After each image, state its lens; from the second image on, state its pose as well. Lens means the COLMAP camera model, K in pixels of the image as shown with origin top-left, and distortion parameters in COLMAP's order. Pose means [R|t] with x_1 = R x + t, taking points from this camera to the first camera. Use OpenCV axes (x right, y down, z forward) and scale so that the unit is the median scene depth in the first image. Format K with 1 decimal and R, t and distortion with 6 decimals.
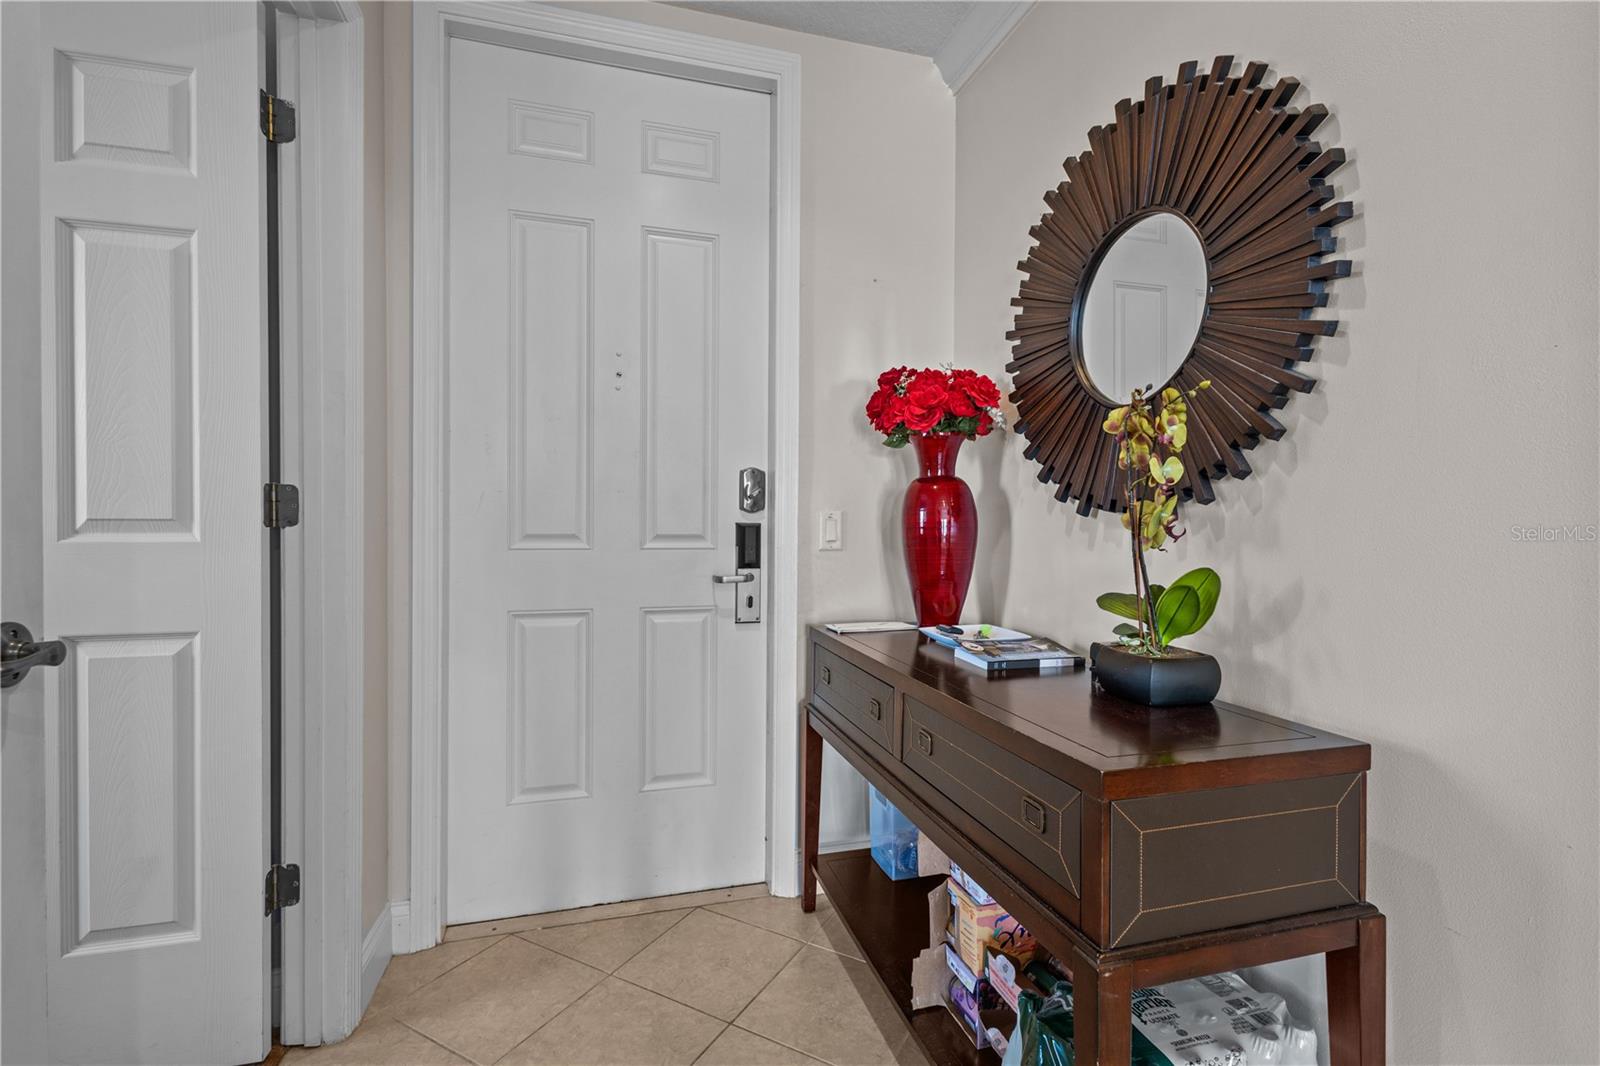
lens RADIAL K [[737.2, 0, 809.5], [0, 737.2, 525.1], [0, 0, 1]] dist [0.002080, -0.000112]
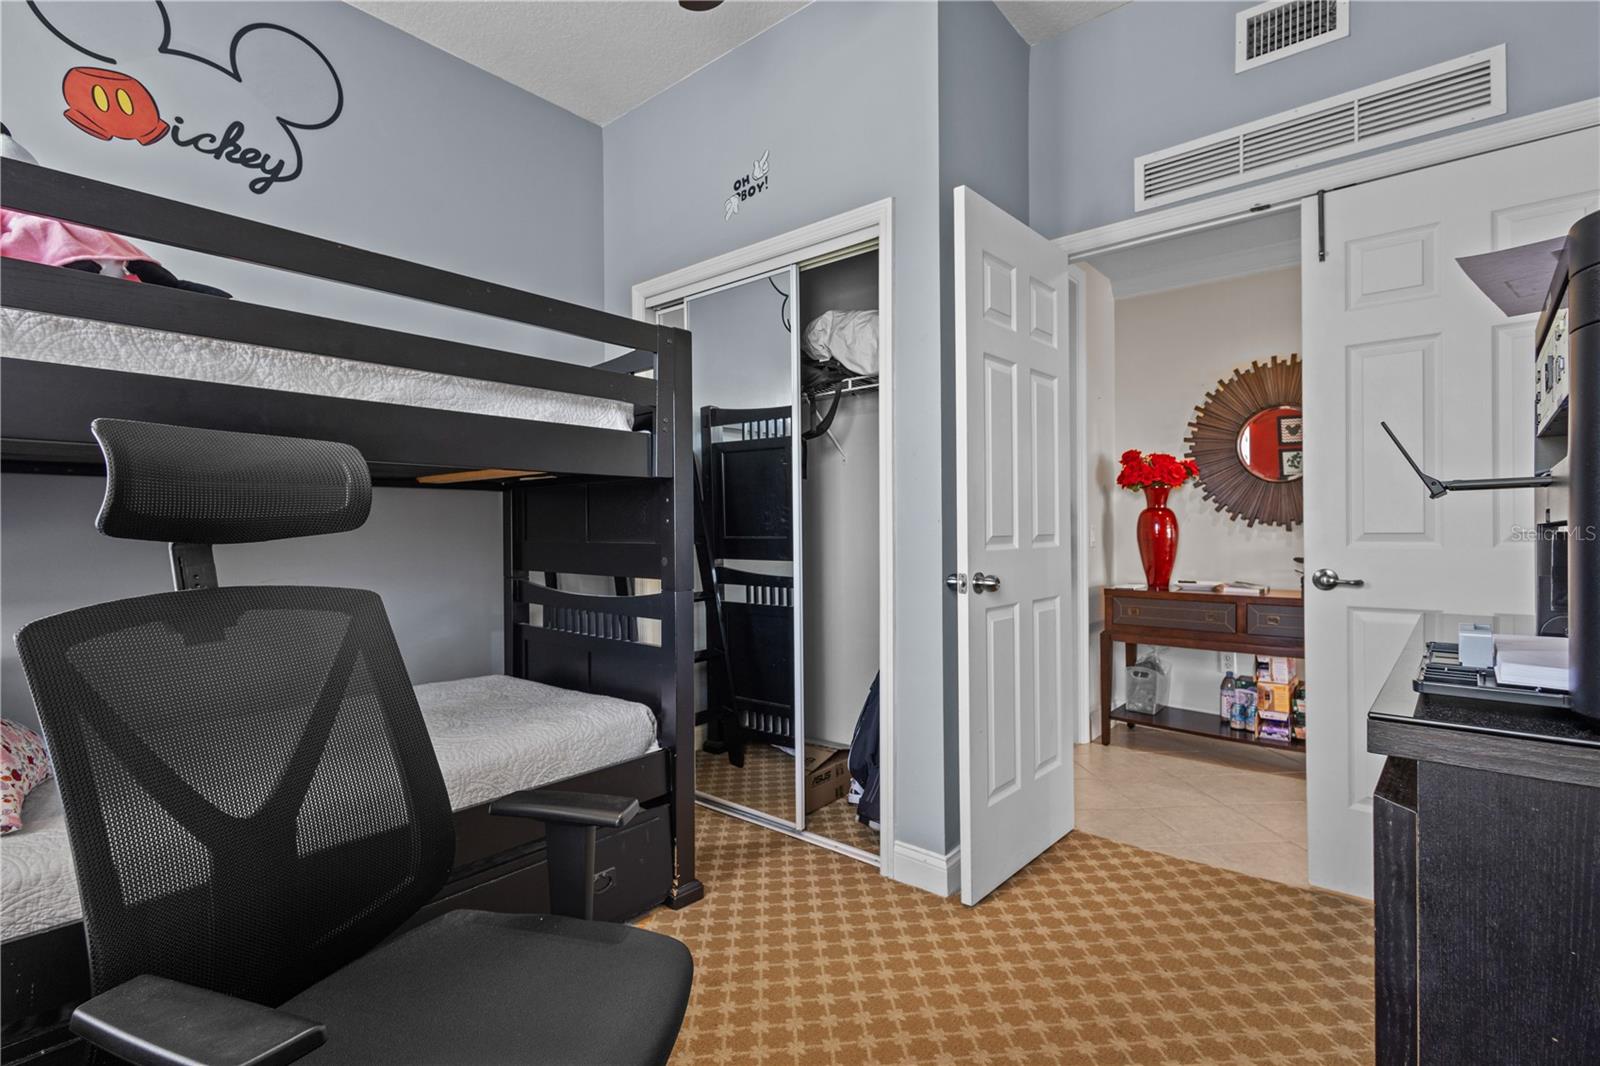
lens RADIAL K [[737.2, 0, 809.5], [0, 737.2, 525.1], [0, 0, 1]] dist [0.002080, -0.000112]
pose [[0.828194, -0.008014, 0.560385, -1.743765], [0.015975, 0.999829, -0.009310, -0.016030], [-0.560214, 0.016662, 0.828180, -0.114827]]
